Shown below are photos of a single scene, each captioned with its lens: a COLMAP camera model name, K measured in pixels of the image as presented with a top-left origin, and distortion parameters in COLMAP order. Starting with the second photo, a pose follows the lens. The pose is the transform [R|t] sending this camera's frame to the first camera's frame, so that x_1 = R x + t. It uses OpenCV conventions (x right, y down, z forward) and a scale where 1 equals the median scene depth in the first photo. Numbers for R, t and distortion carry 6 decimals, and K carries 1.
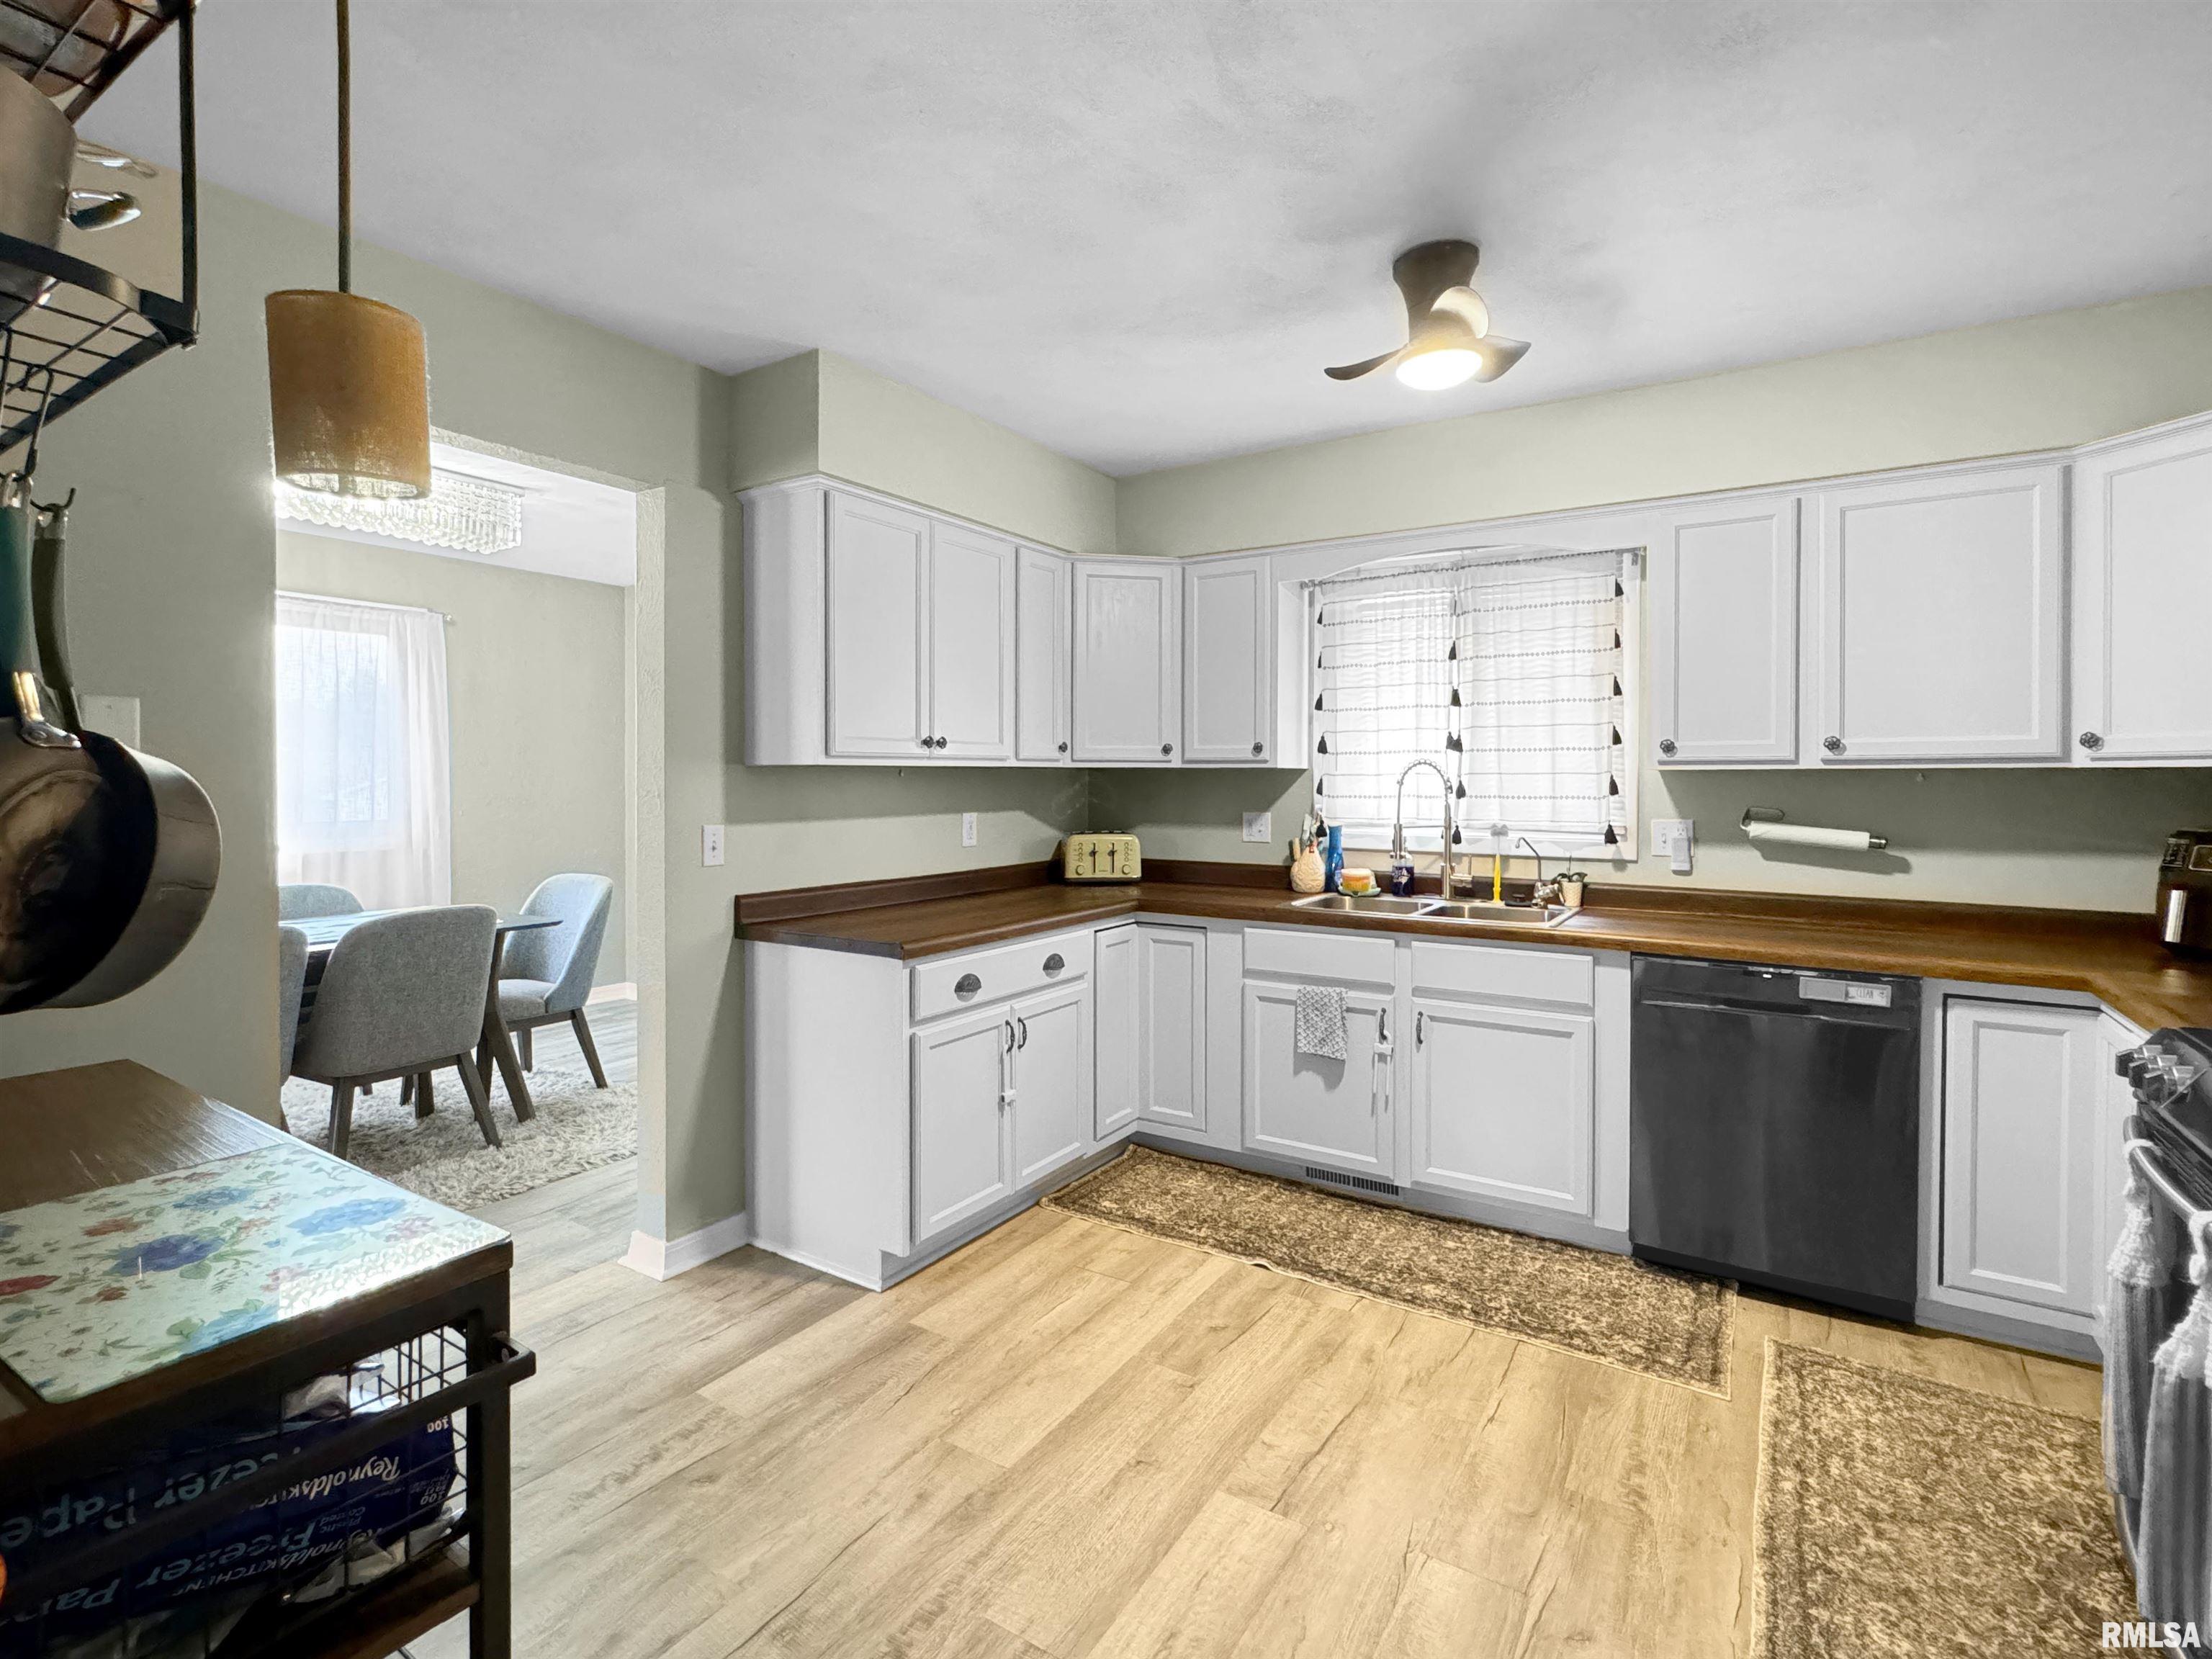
lens RADIAL K [[1039.1, 0, 1100.9], [0, 1039.1, 842.0], [0, 0, 1]] dist [-0.000802, -0.000291]
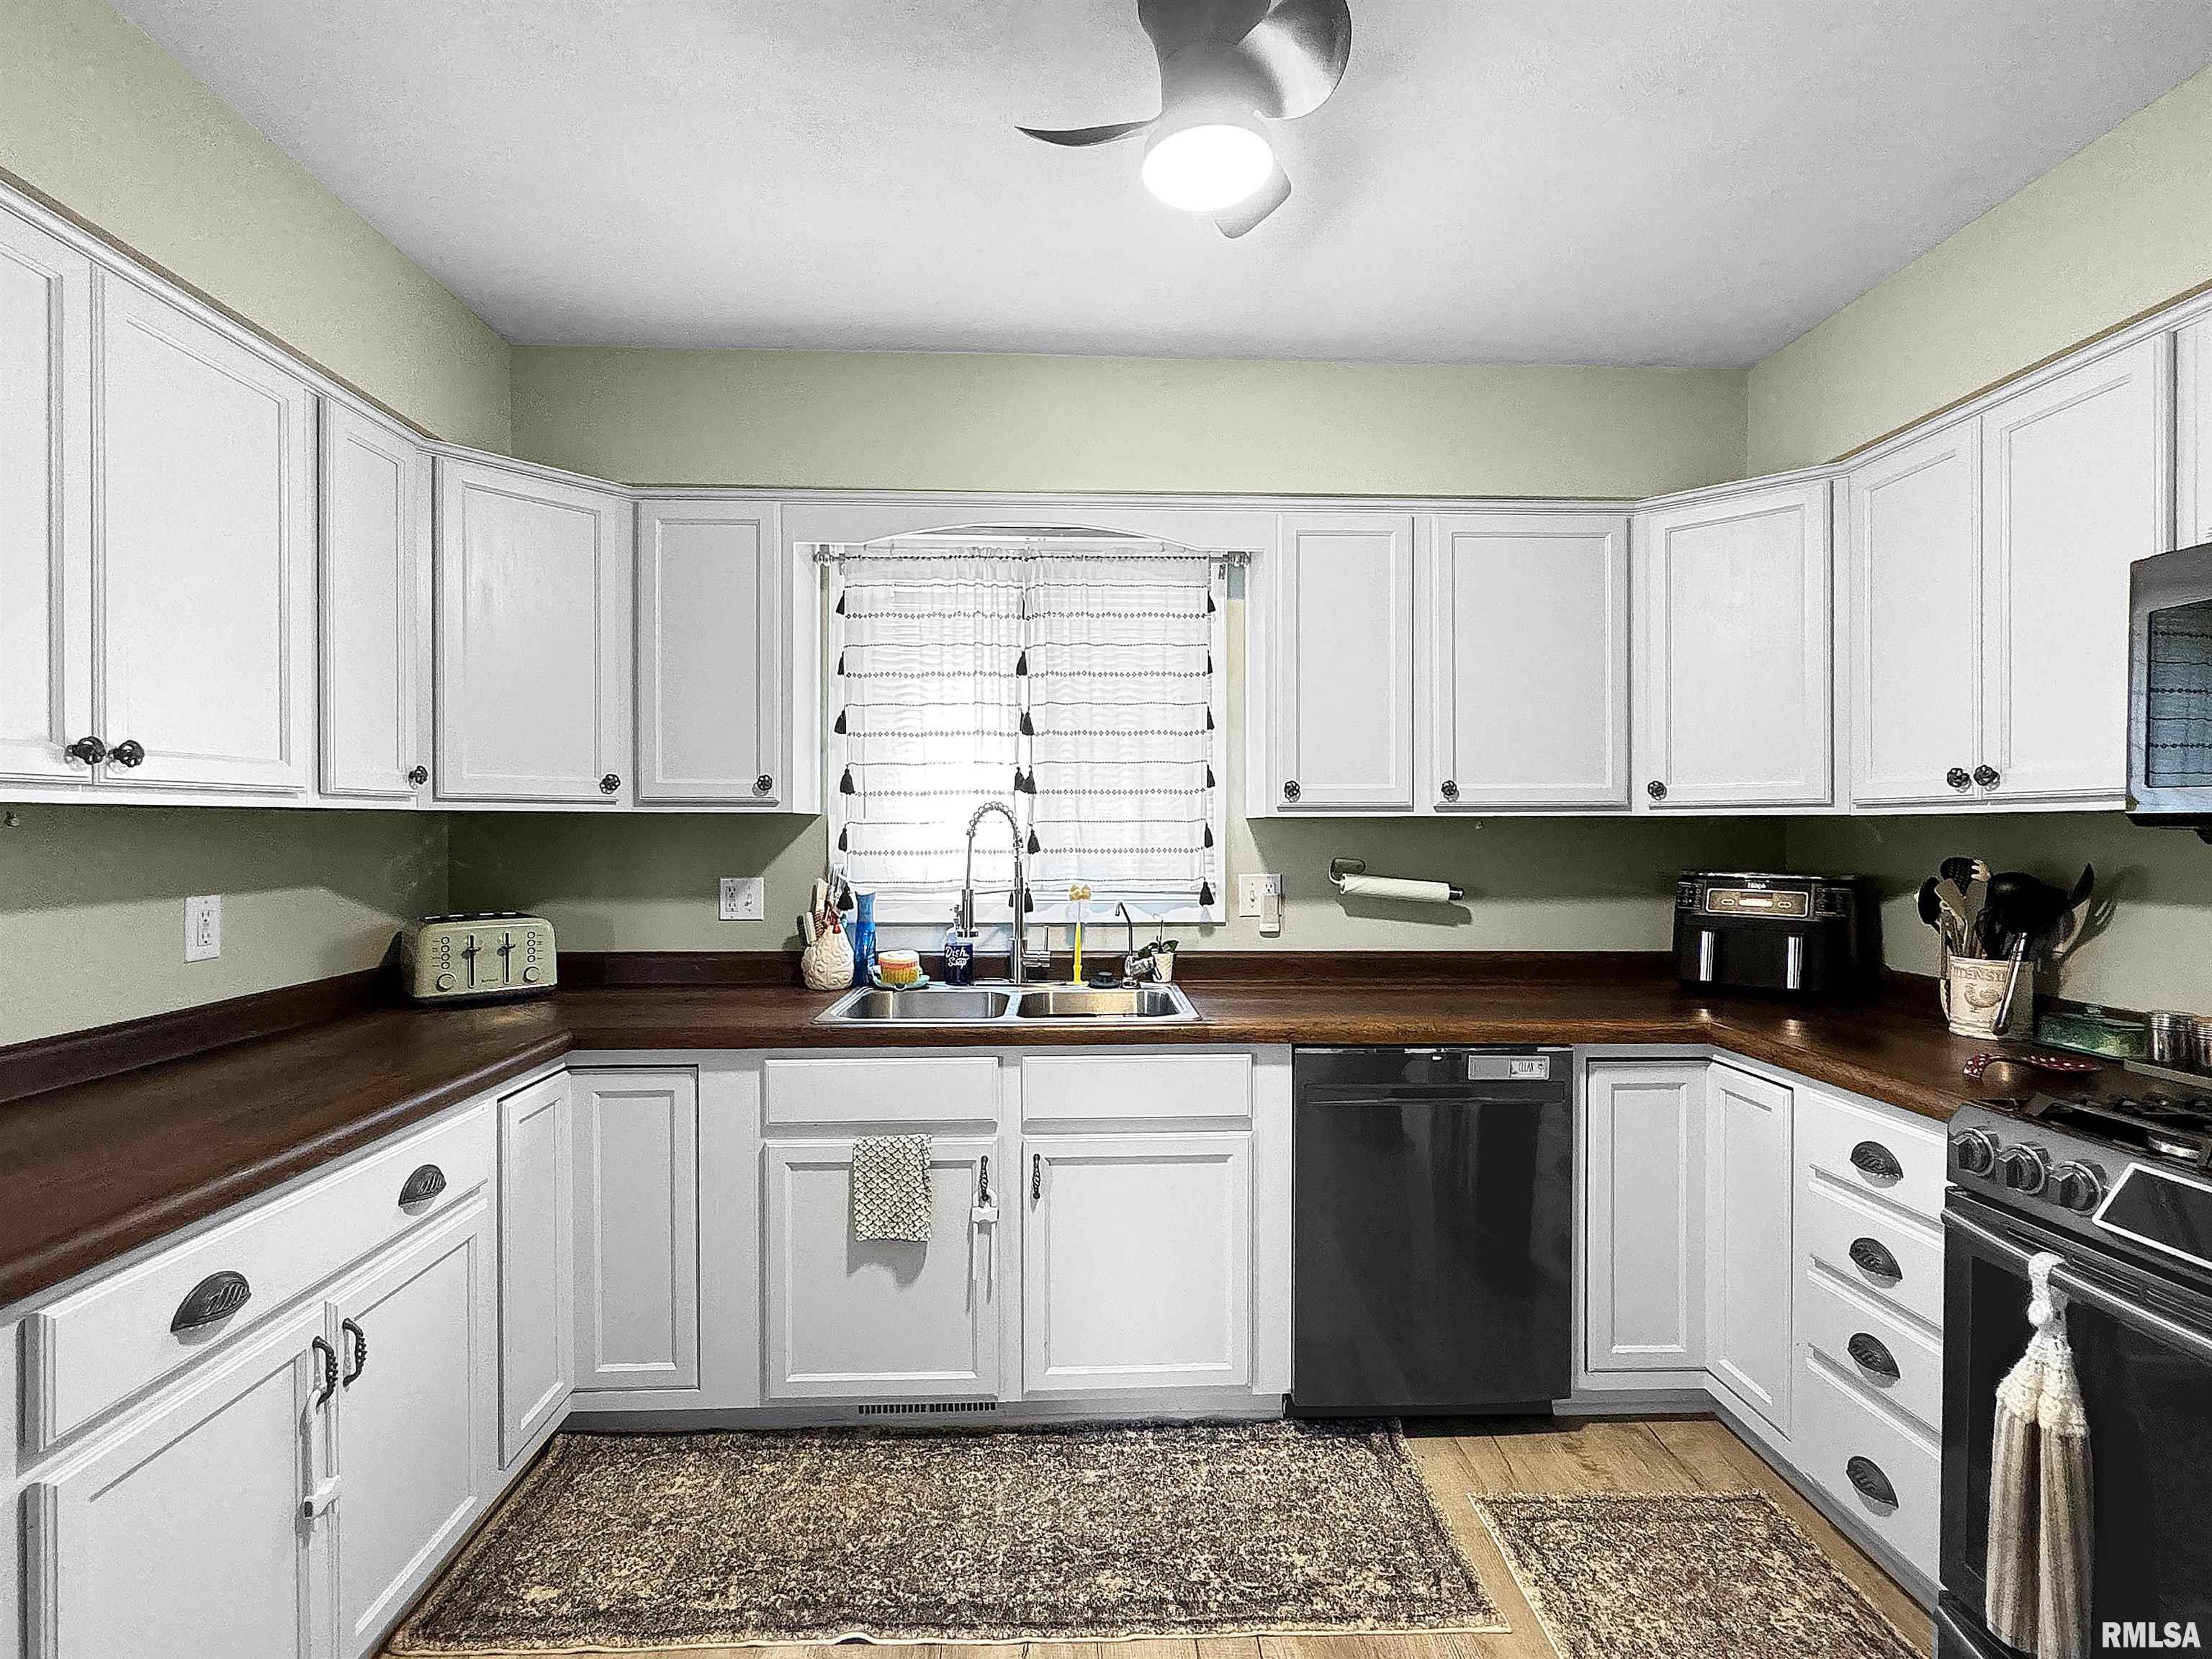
lens RADIAL K [[1039.1, 0, 1100.9], [0, 1039.1, 842.0], [0, 0, 1]] dist [-0.000802, -0.000291]
pose [[0.826120, -0.010931, 0.563388, -0.052516], [0.036530, 0.998748, -0.034189, -0.023325], [-0.562309, 0.048825, 0.825485, 0.350288]]
